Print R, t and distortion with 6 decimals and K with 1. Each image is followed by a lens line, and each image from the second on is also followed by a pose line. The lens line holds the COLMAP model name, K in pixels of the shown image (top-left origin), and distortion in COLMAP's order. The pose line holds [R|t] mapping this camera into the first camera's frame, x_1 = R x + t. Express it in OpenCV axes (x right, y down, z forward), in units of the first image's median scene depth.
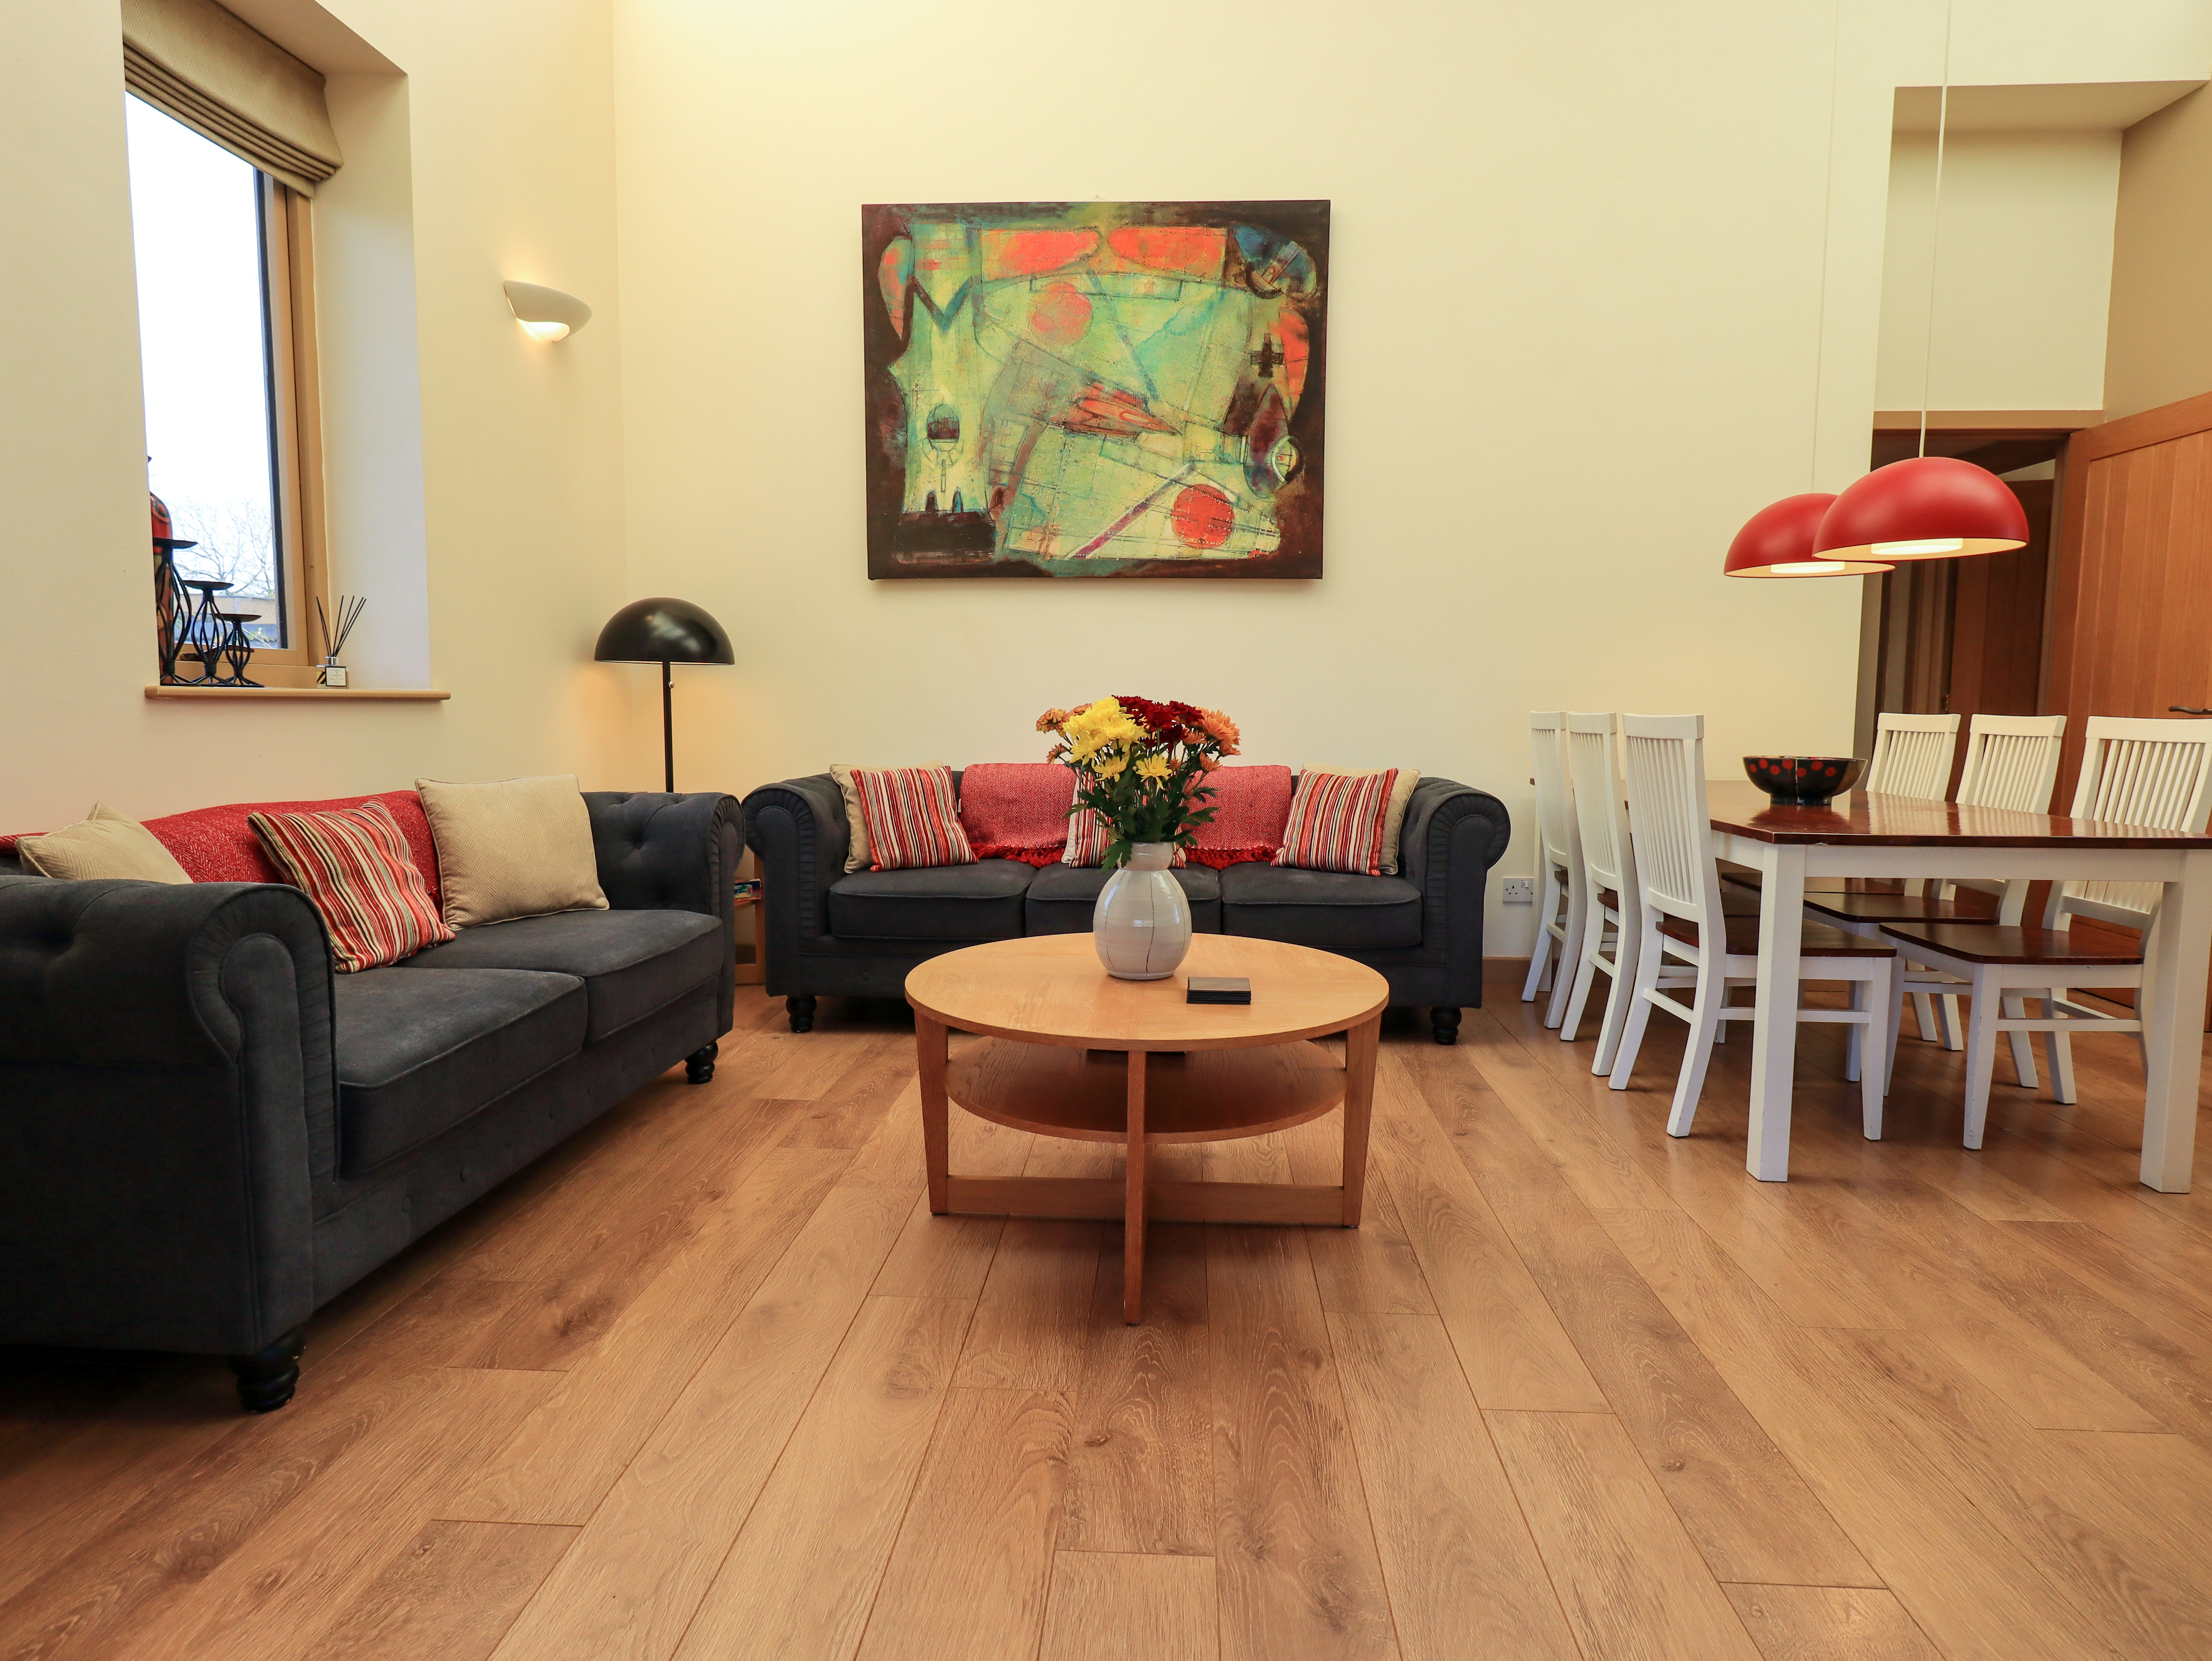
lens RADIAL K [[1238.0, 0, 1123.8], [0, 1238.0, 803.4], [0, 0, 1]] dist [0.006794, 0.000603]
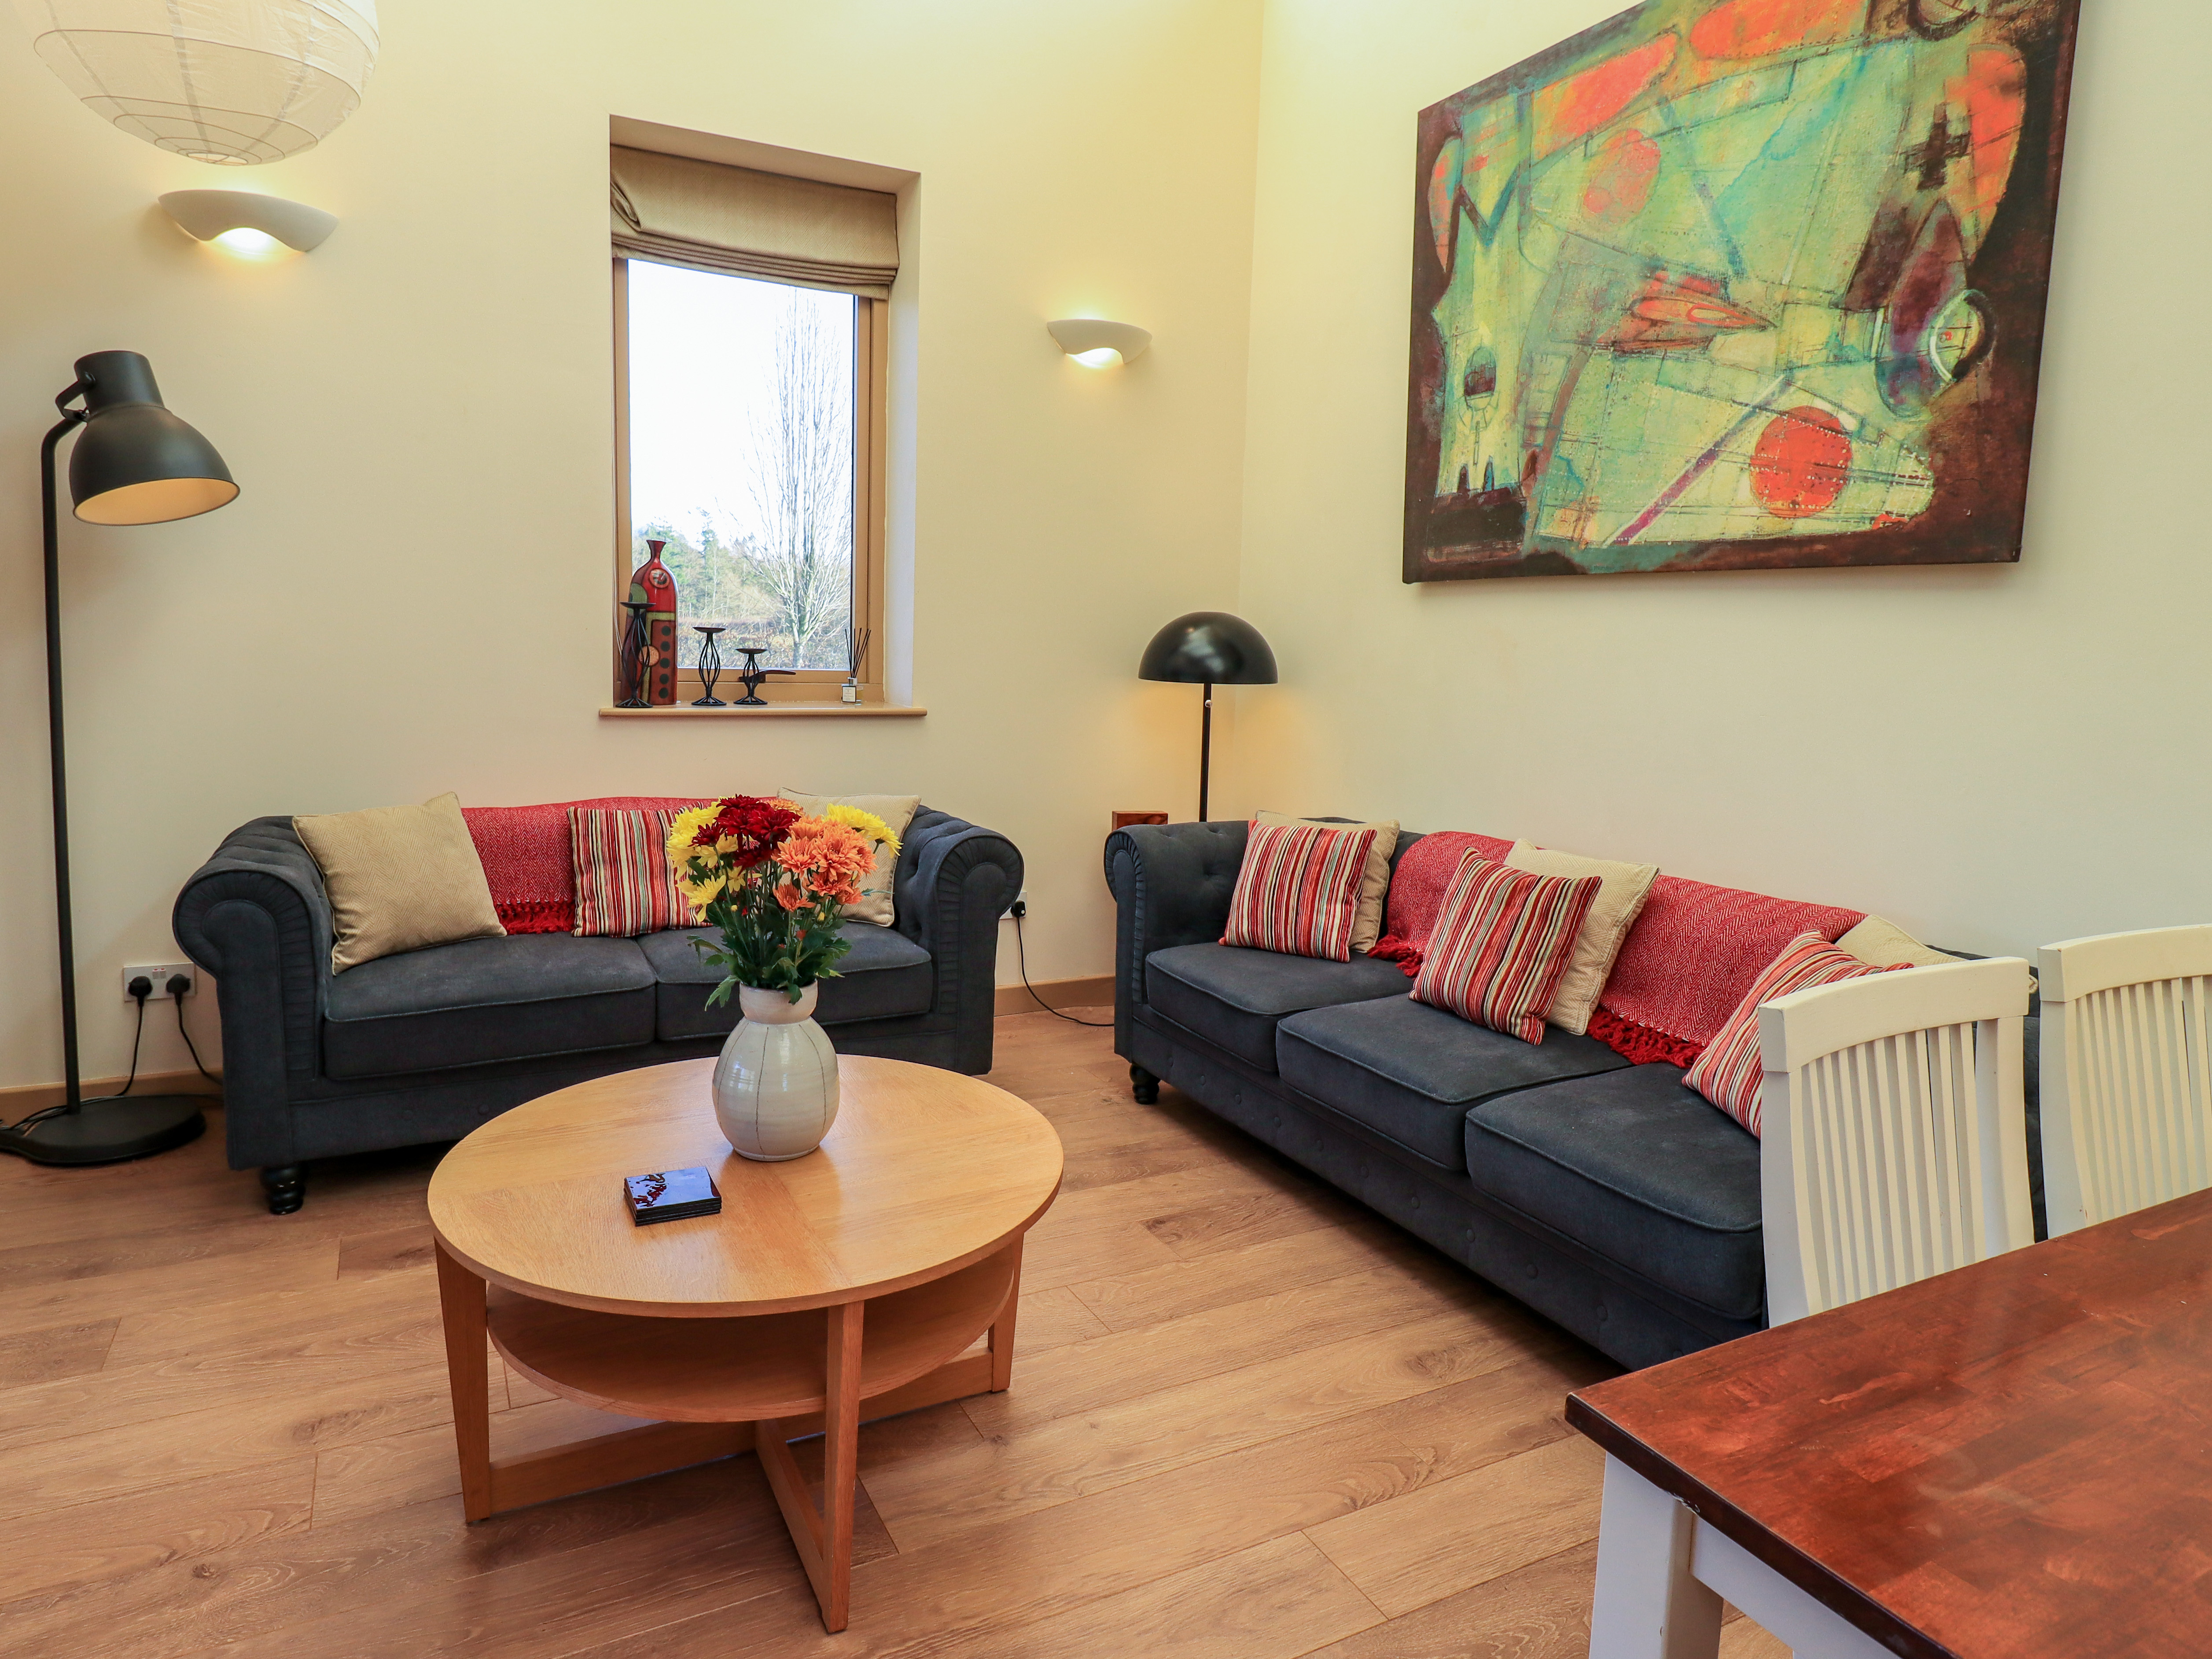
lens RADIAL K [[1314.0, 0, 1058.3], [0, 1314.0, 775.7], [0, 0, 1]] dist [0.005495, -0.000819]
pose [[0.490016, 0.101765, -0.865753, 0.445130], [-0.094734, 0.993497, 0.063162, -0.092405], [0.866551, 0.051067, 0.496470, 0.403006]]
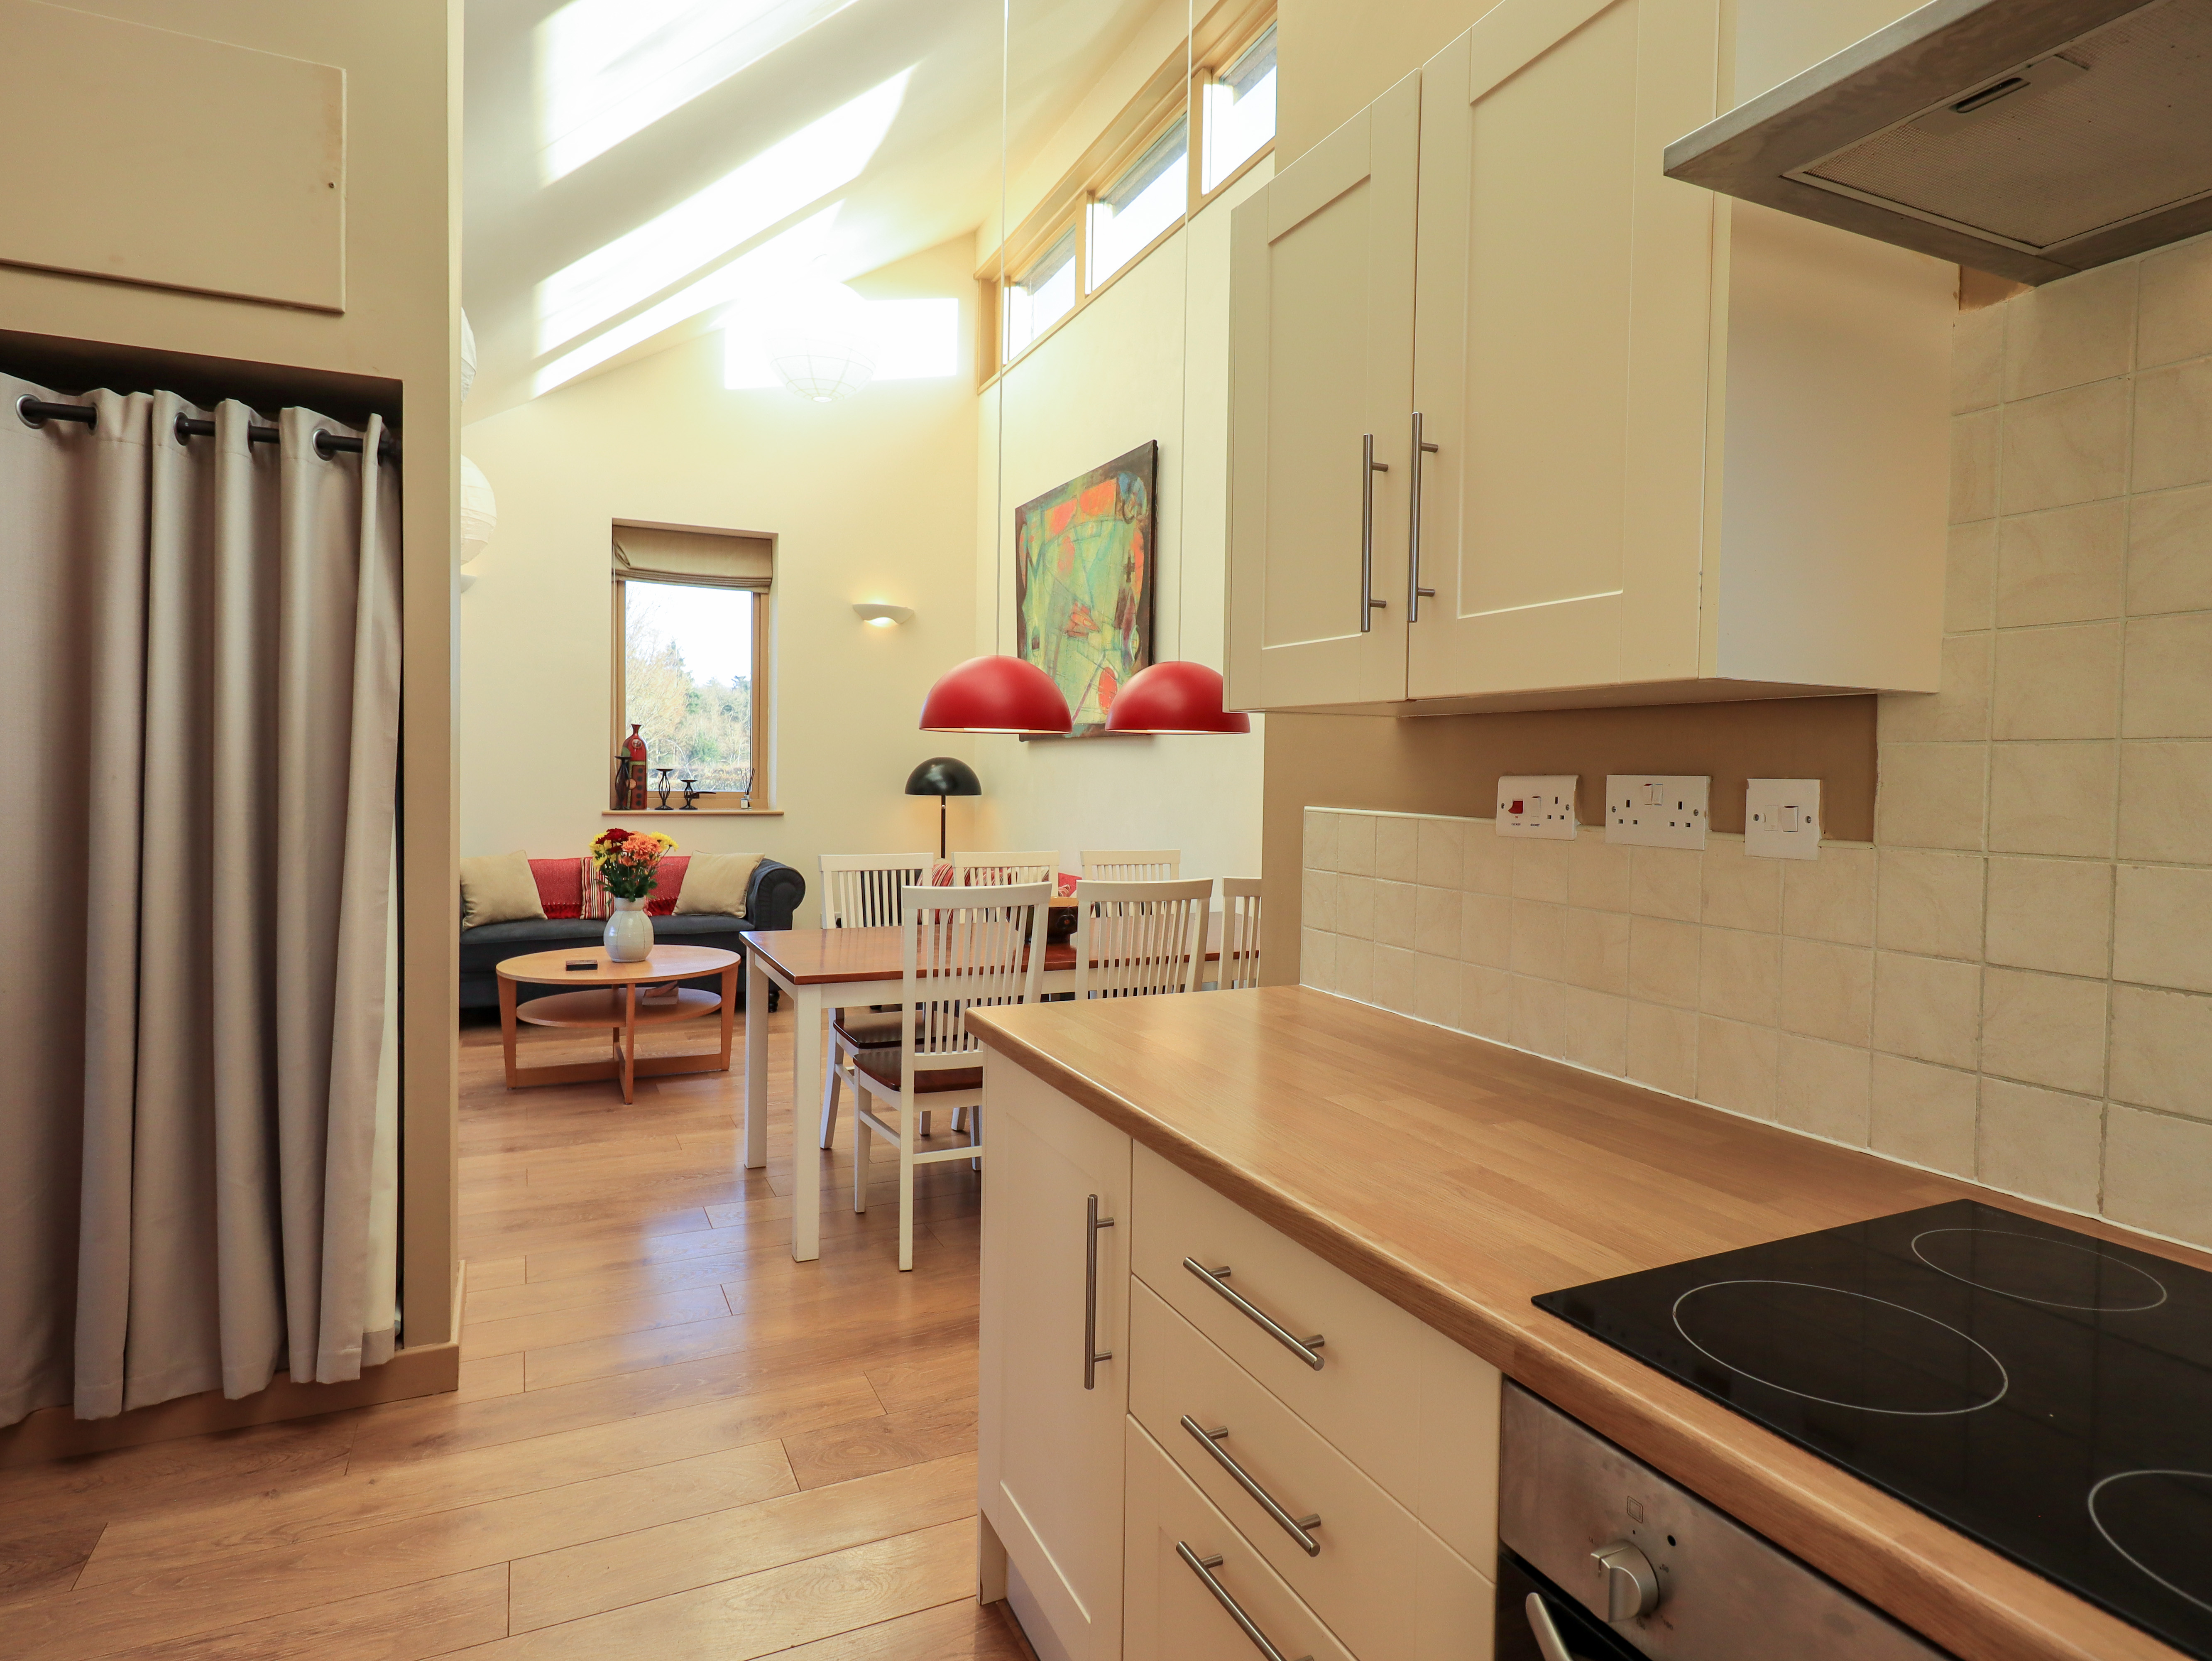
lens RADIAL K [[1238.0, 0, 1123.8], [0, 1238.0, 803.4], [0, 0, 1]] dist [0.006794, 0.000603]
pose [[0.479790, 0.022089, -0.877105, 1.248653], [-0.083604, 0.996285, -0.020643, -0.085541], [0.873391, 0.083233, 0.479855, 0.389664]]
